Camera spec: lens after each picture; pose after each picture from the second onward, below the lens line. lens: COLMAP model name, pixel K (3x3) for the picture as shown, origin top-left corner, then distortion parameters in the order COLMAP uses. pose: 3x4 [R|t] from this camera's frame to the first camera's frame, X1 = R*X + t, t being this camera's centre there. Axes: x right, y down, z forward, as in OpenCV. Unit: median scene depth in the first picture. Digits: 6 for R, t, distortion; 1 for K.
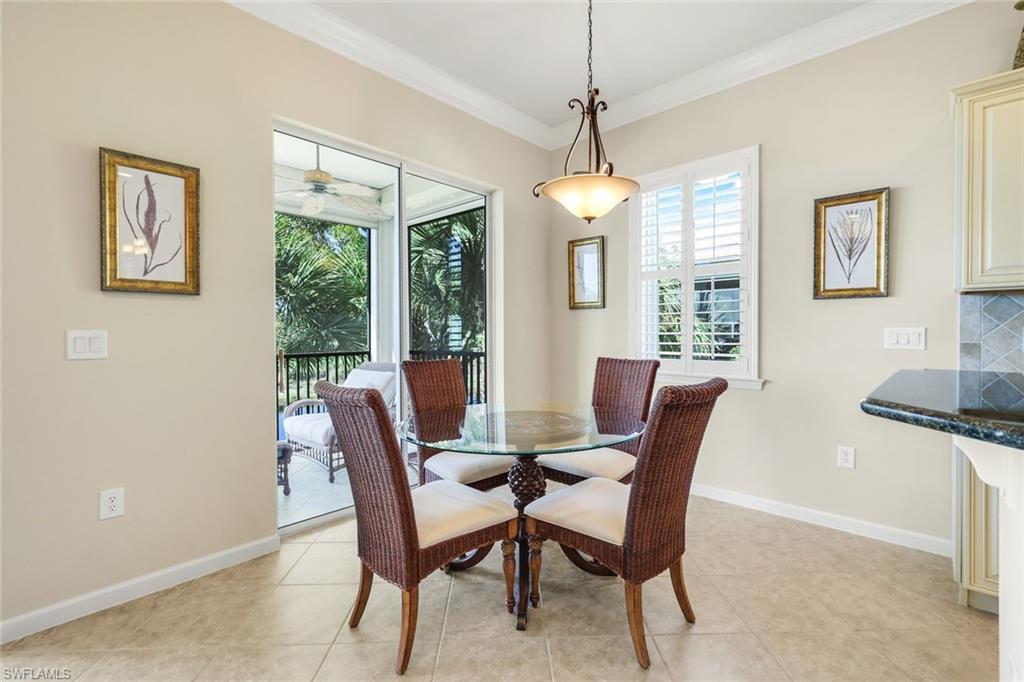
lens RADIAL K [[447.8, 0, 513.7], [0, 447.8, 334.4], [0, 0, 1]] dist [0.002723, 0.000348]
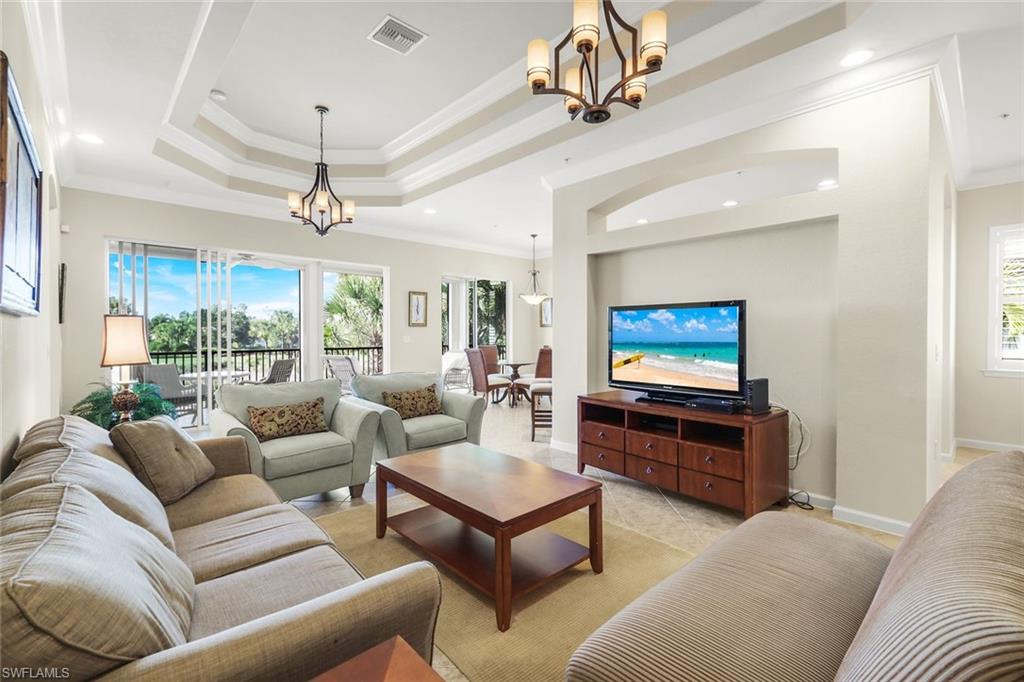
lens RADIAL K [[447.8, 0, 513.7], [0, 447.8, 334.4], [0, 0, 1]] dist [0.002723, 0.000348]
pose [[0.997973, 0.003103, -0.063567, 0.211948], [-0.003251, 0.999992, -0.002217, -0.014938], [0.063560, 0.002419, 0.997975, -2.263973]]
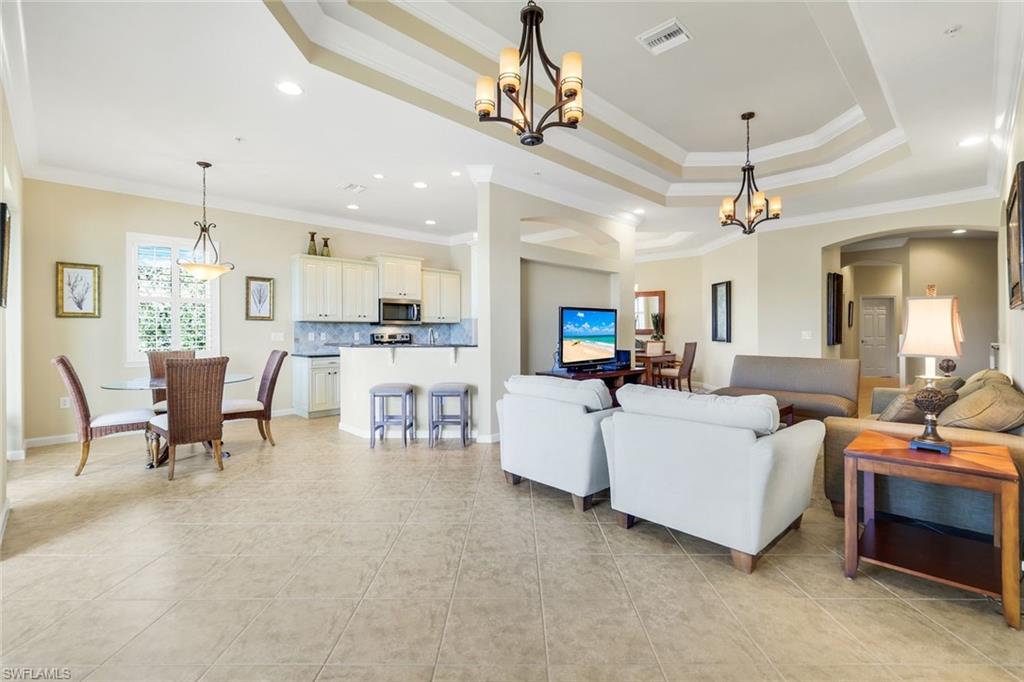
lens RADIAL K [[455.7, 0, 513.4], [0, 455.7, 334.5], [0, 0, 1]] dist [0.002677, 0.000225]
pose [[0.035098, -0.005480, 0.999369, -1.716637], [0.012016, 0.999915, 0.005061, -0.001095], [-0.999312, 0.011831, 0.035161, -0.462034]]
